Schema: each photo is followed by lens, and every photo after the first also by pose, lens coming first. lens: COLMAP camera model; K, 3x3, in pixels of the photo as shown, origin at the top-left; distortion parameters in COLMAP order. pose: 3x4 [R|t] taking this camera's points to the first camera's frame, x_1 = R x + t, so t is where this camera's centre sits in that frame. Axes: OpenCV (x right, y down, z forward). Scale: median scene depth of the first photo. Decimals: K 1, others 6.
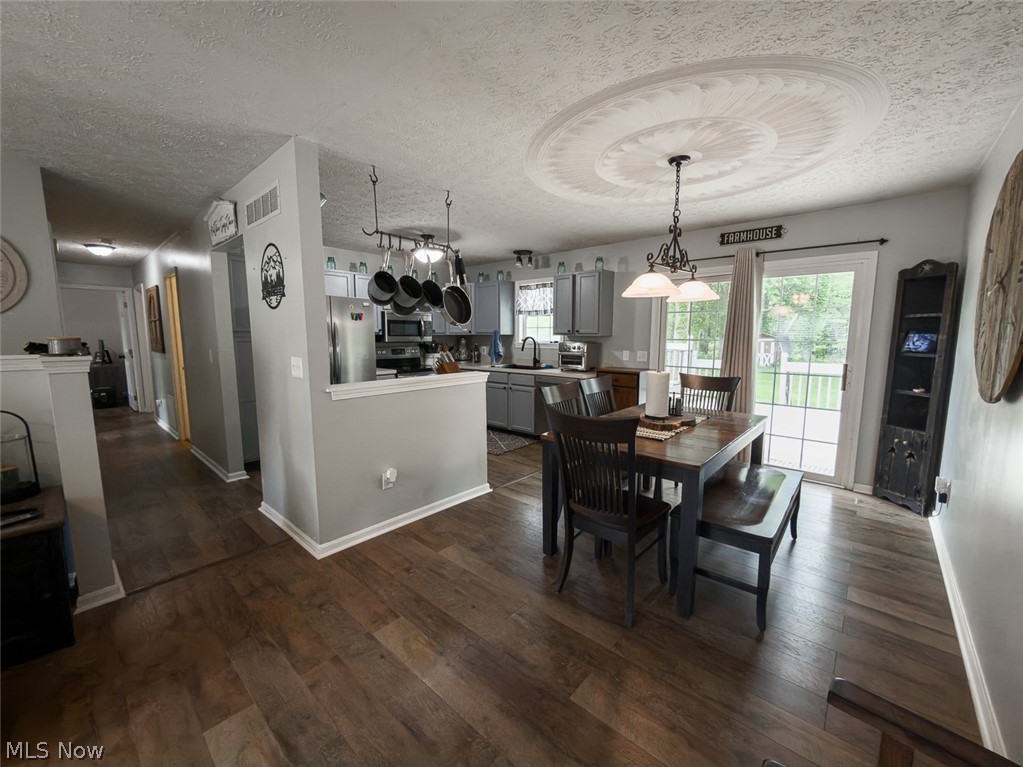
lens RADIAL K [[409.8, 0, 511.9], [0, 409.8, 384.0], [0, 0, 1]] dist [-0.000417, -0.000249]
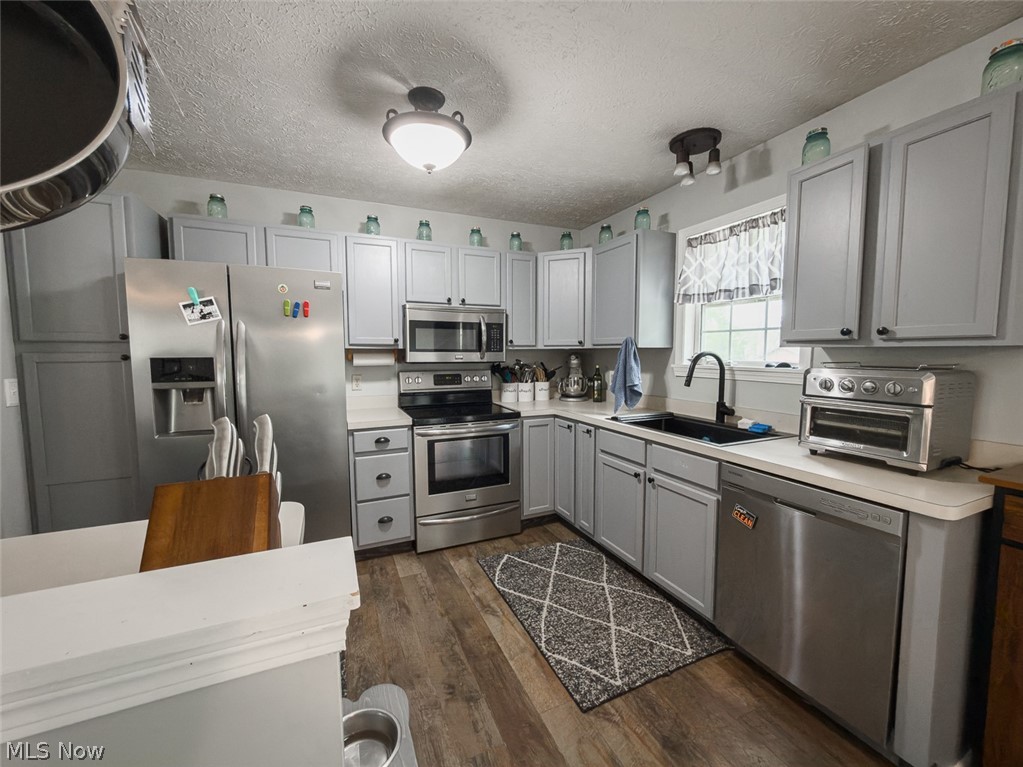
lens RADIAL K [[409.8, 0, 513.4], [0, 409.8, 384.4], [0, 0, 1]] dist [-0.000417, -0.000249]
pose [[0.915548, 0.028463, -0.401201, 0.029507], [-0.044965, 0.998483, -0.031775, -0.059189], [0.399688, 0.047131, 0.915439, 0.532852]]
